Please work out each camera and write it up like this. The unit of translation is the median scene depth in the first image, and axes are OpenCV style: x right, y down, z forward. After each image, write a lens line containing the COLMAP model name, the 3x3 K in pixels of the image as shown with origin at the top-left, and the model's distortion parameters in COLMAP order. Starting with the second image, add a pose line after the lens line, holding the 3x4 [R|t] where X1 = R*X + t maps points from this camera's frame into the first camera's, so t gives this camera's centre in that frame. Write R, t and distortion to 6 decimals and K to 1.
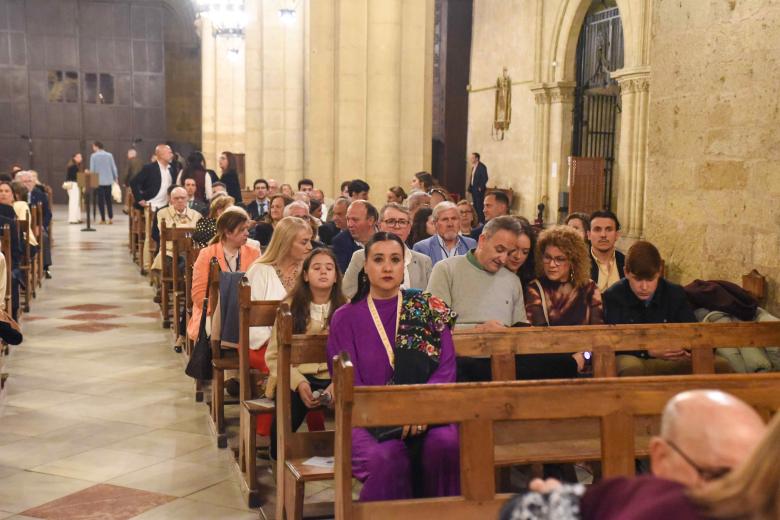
lens RADIAL K [[959.9, 0, 411.2], [0, 959.9, 231.7], [0, 0, 1]] dist [0.119072, 0.556692]
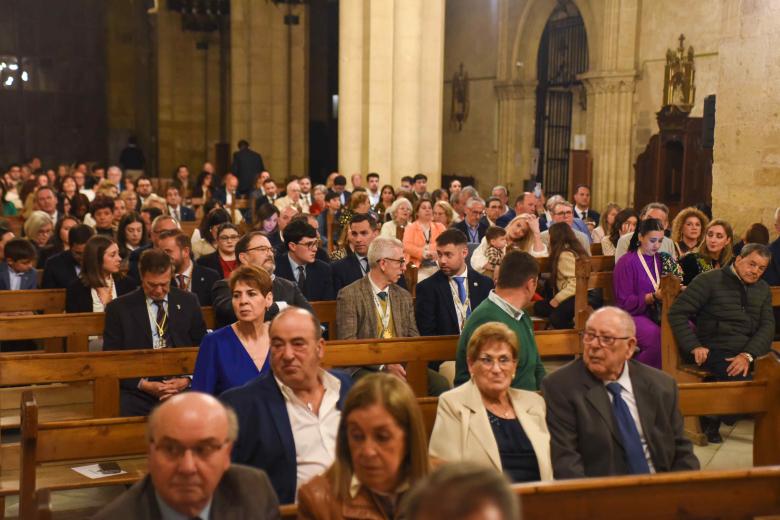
lens RADIAL K [[959.9, 0, 411.2], [0, 959.9, 231.7], [0, 0, 1]] dist [0.119072, 0.556692]
pose [[0.996439, -0.005421, 0.084141, -0.362115], [0.004162, 0.999877, 0.015135, 0.003219], [-0.084213, -0.014731, 0.996339, -0.474172]]
